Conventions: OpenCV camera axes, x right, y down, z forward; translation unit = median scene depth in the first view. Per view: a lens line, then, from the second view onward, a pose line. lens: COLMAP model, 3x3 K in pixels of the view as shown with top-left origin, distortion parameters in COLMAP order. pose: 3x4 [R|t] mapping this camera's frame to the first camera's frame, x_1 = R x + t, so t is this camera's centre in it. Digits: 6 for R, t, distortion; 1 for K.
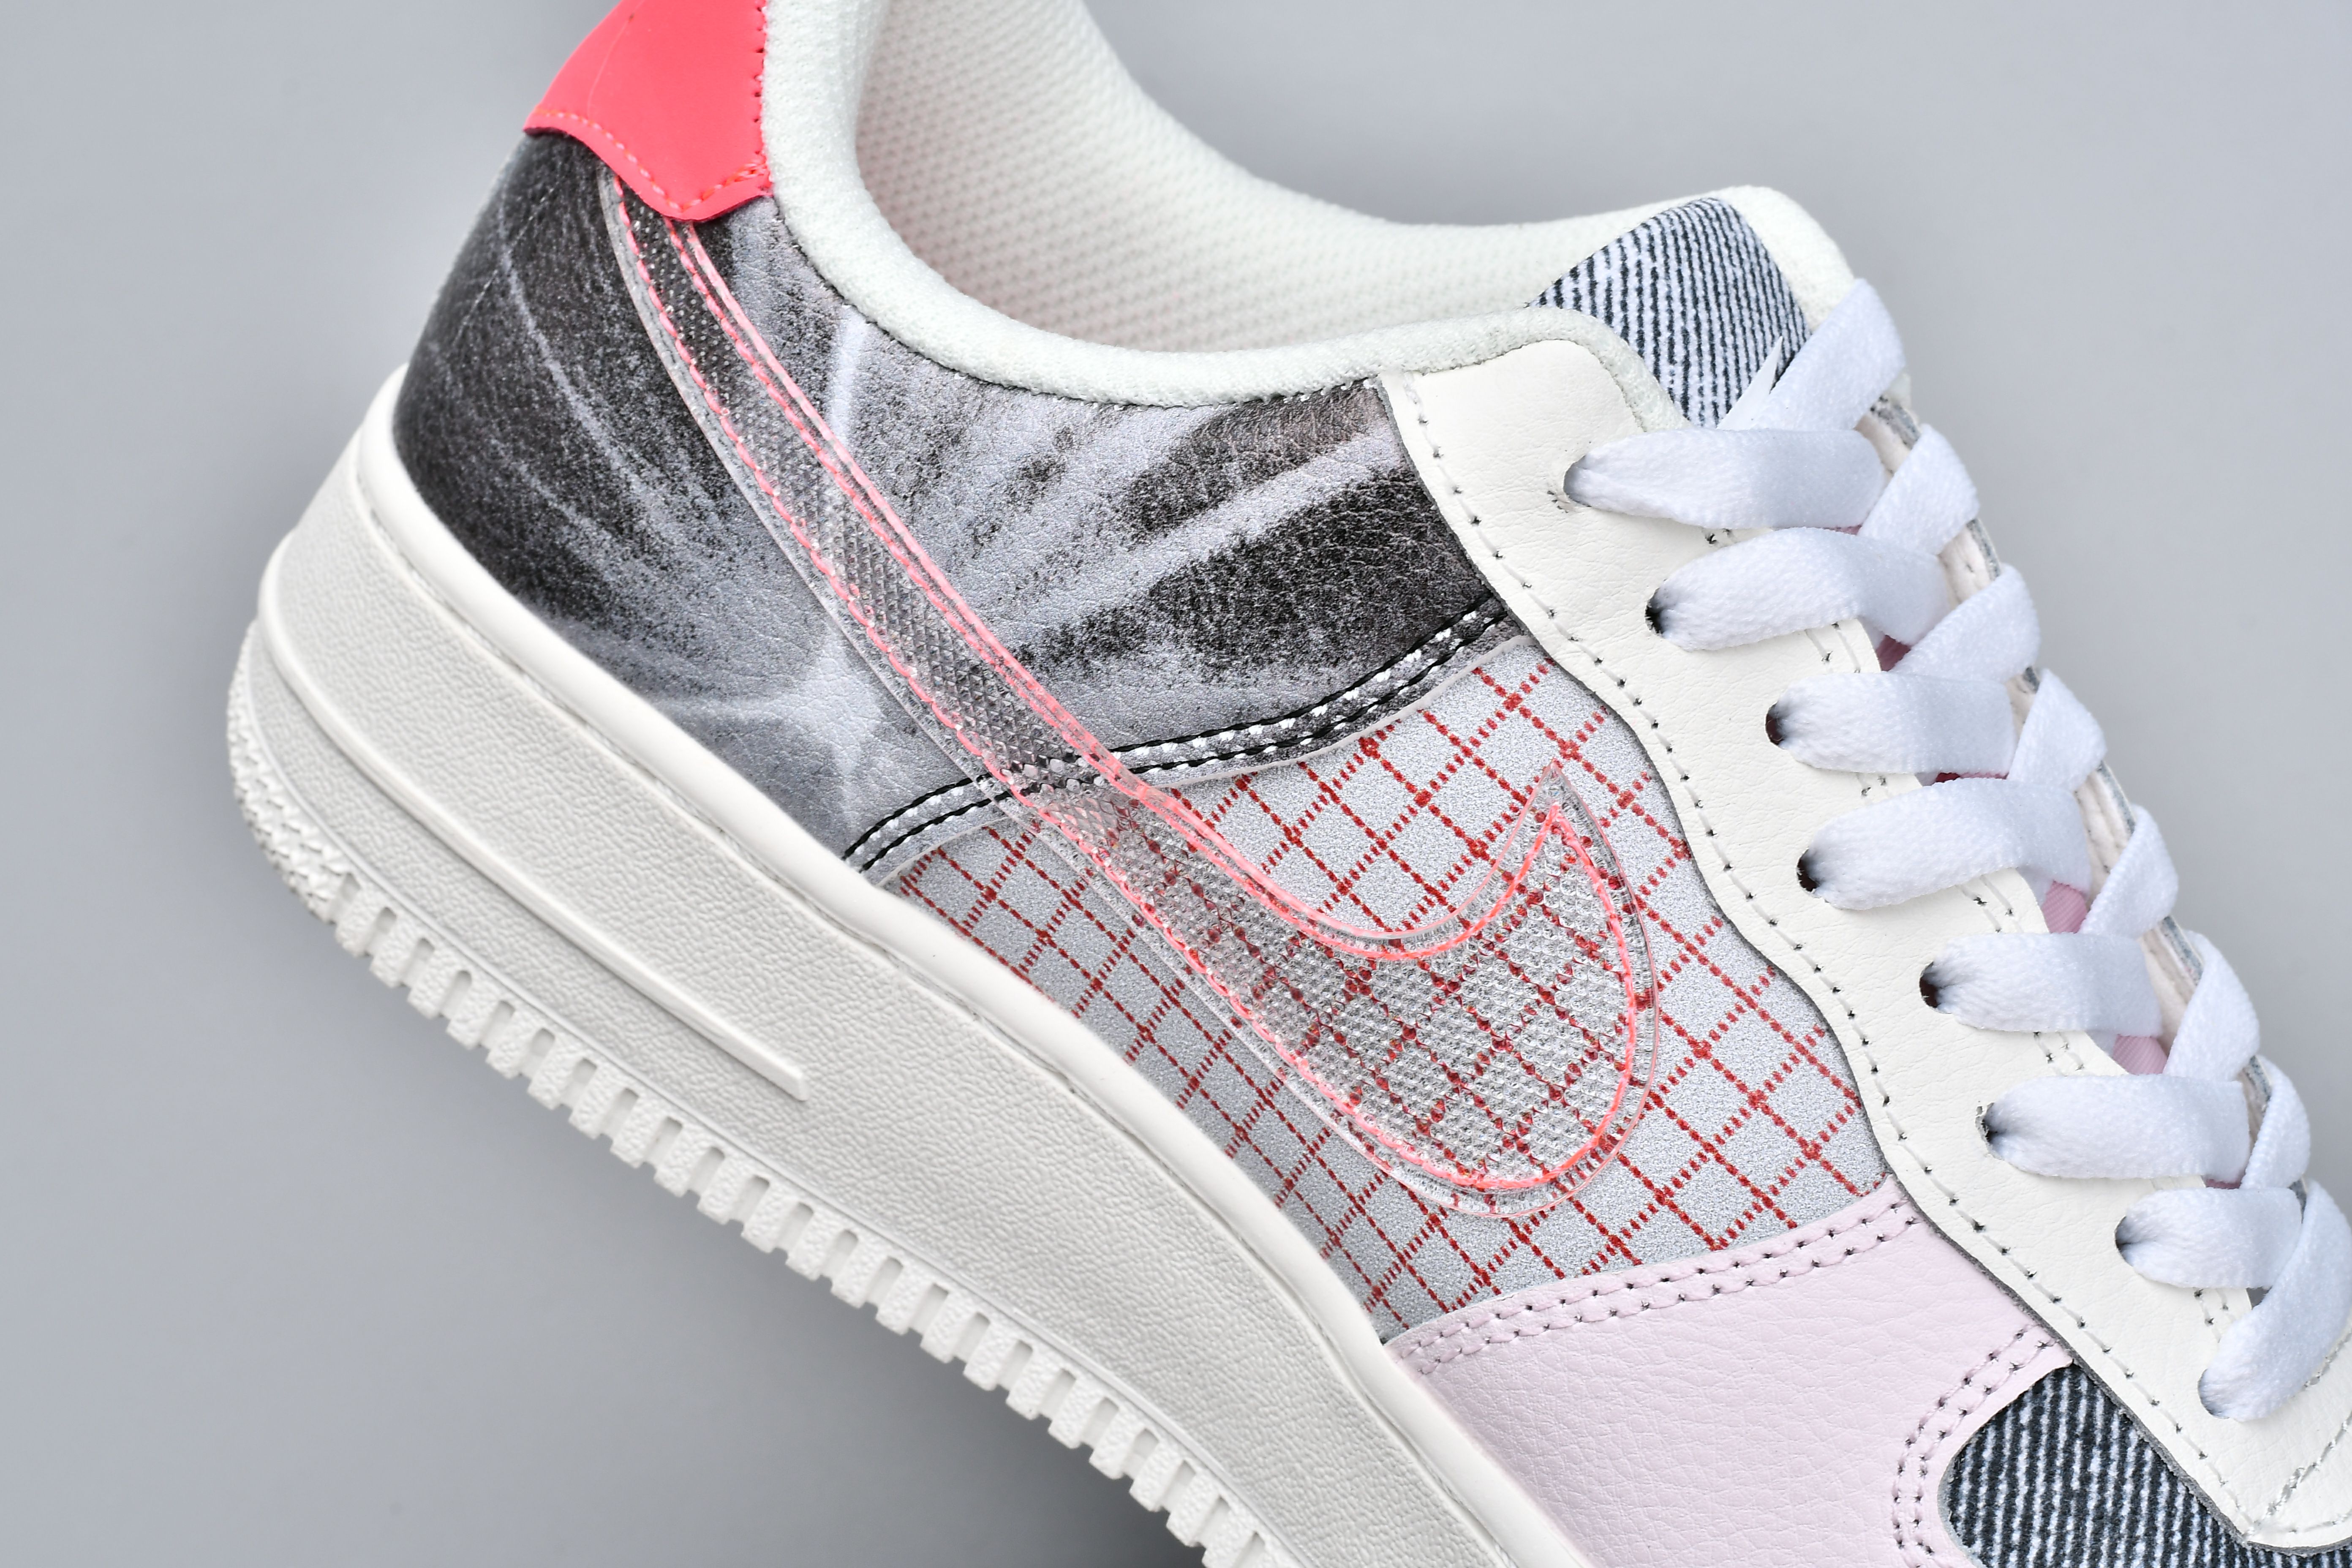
lens RADIAL K [[5422.0, 0, 1176.0], [0, 5422.0, 784.0], [0, 0, 1]] dist [0.011805, -0.068604]
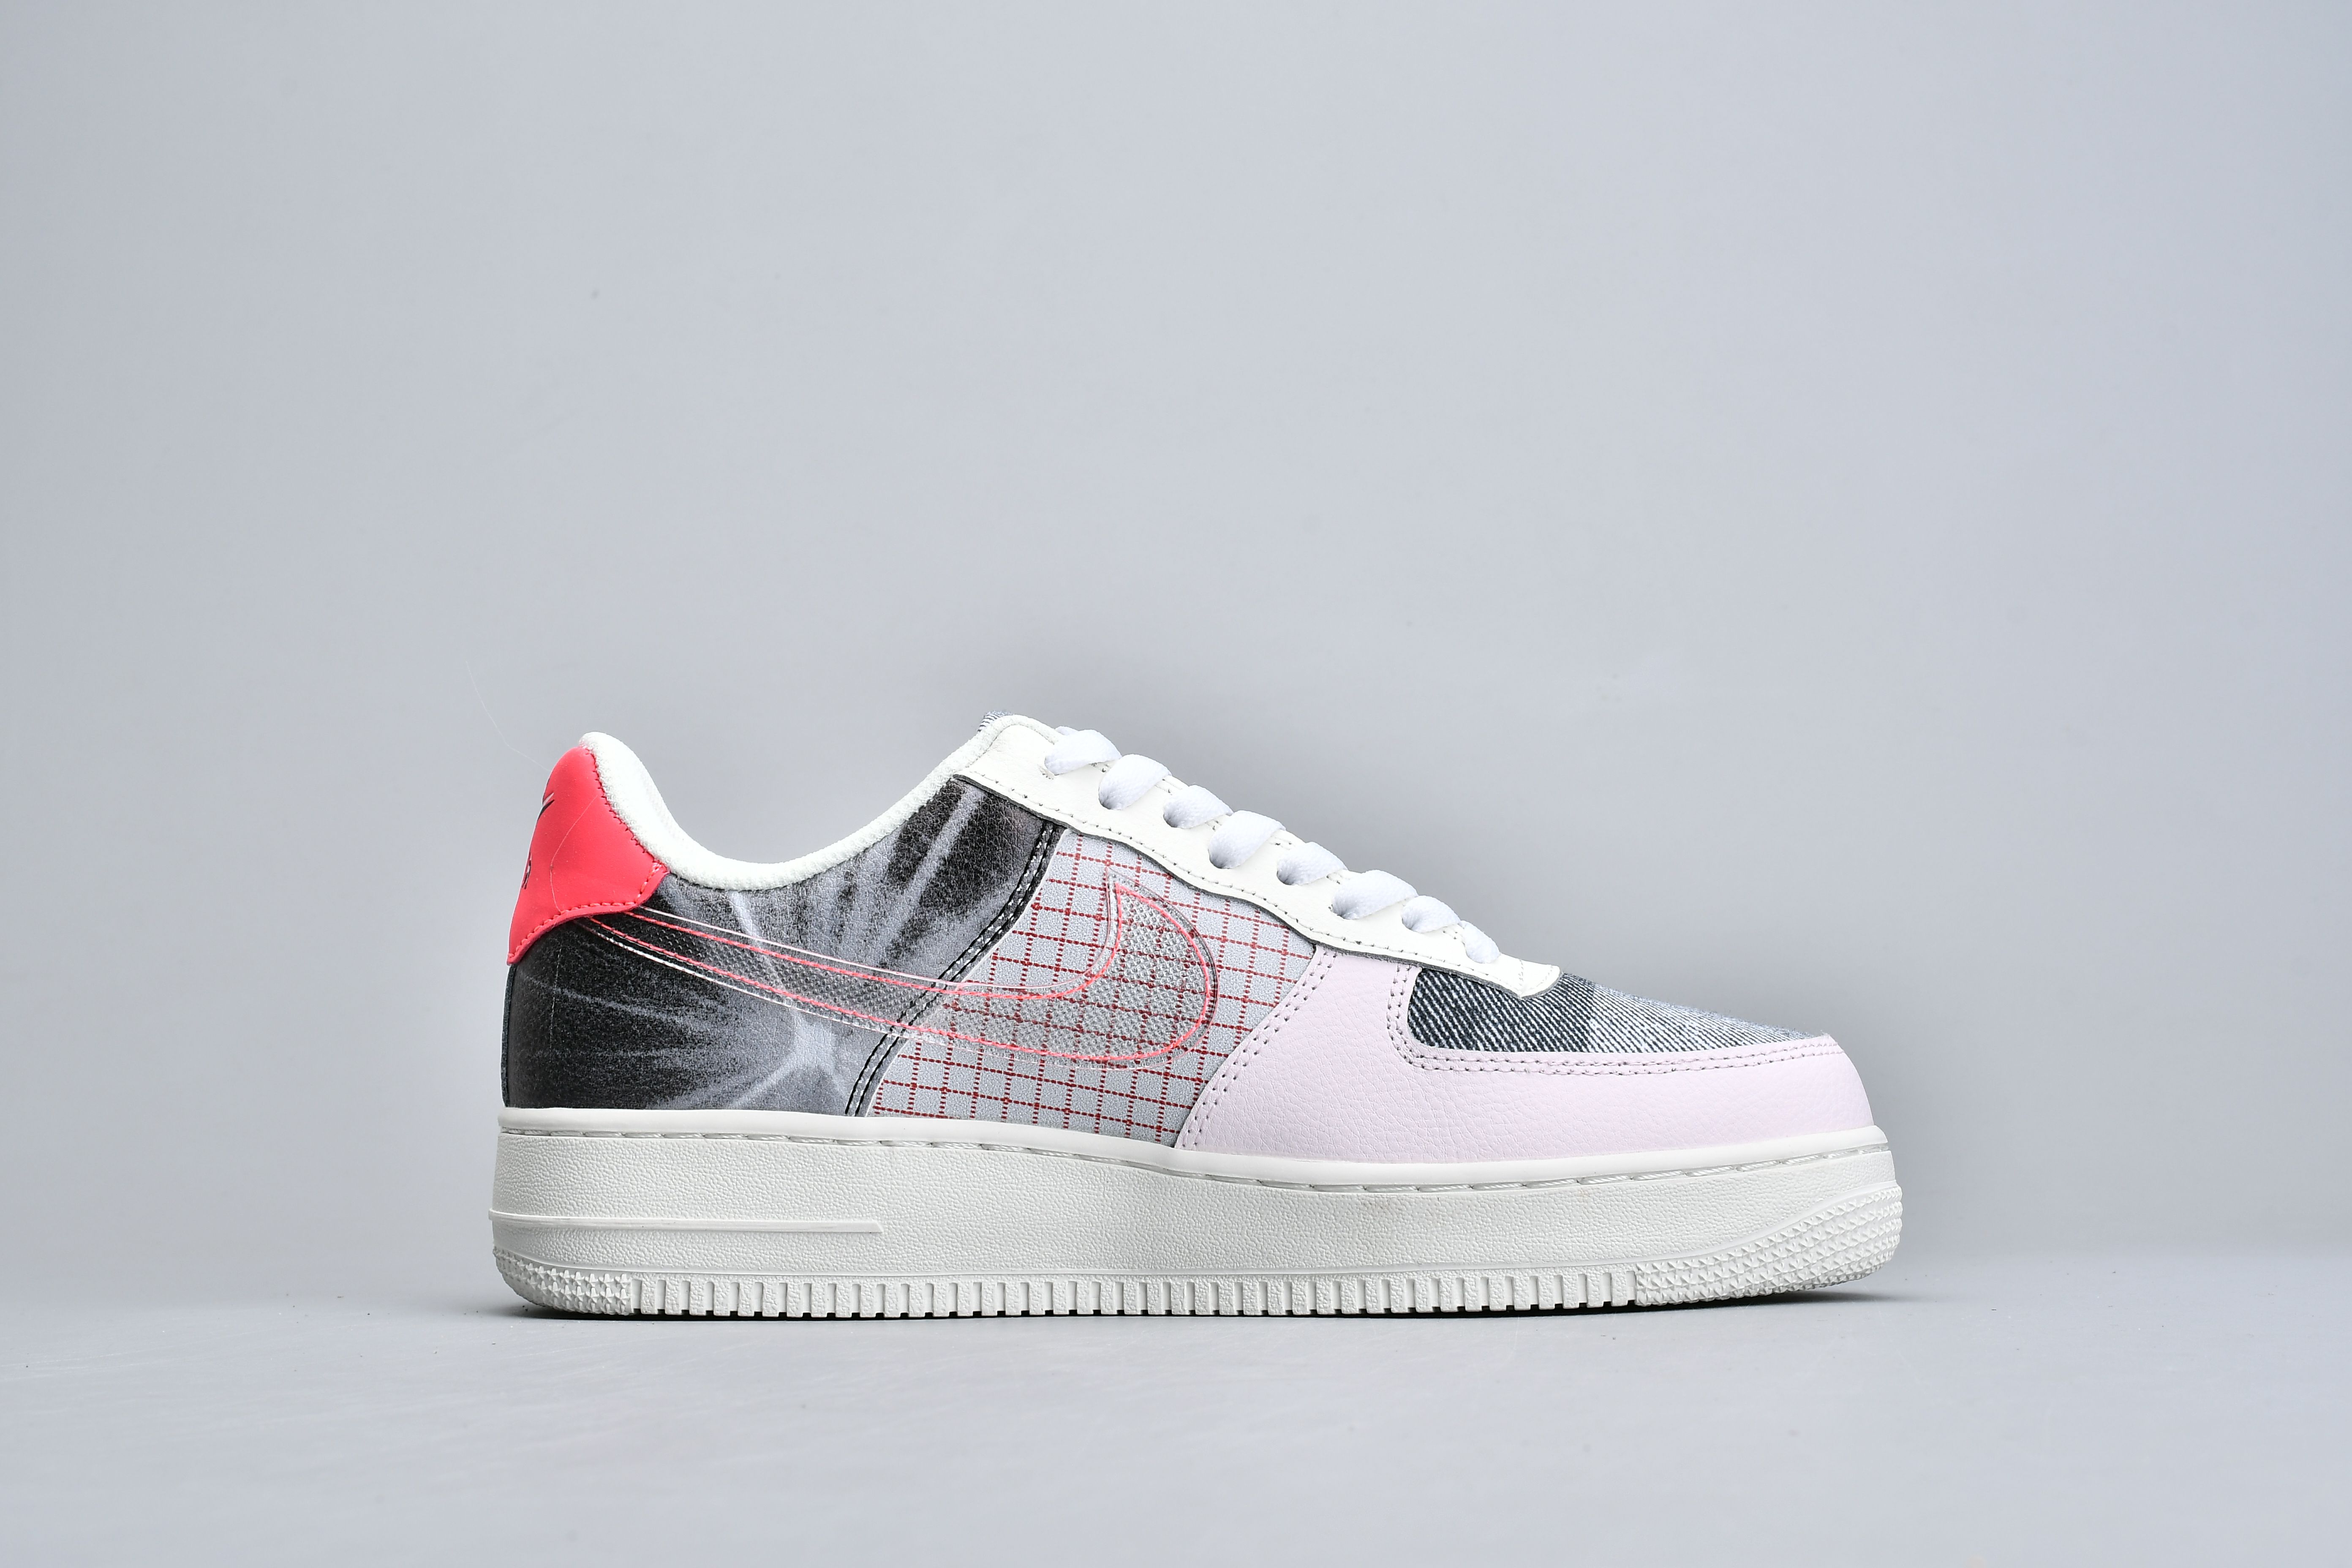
lens RADIAL K [[5422.0, 0, 1176.0], [0, 5422.0, 784.0], [0, 0, 1]] dist [0.011805, -0.068604]
pose [[0.789084, -0.427039, 0.441570, -0.917031], [0.570802, 0.775366, -0.270171, 0.611865], [-0.227005, 0.465237, 0.855583, -1.028930]]
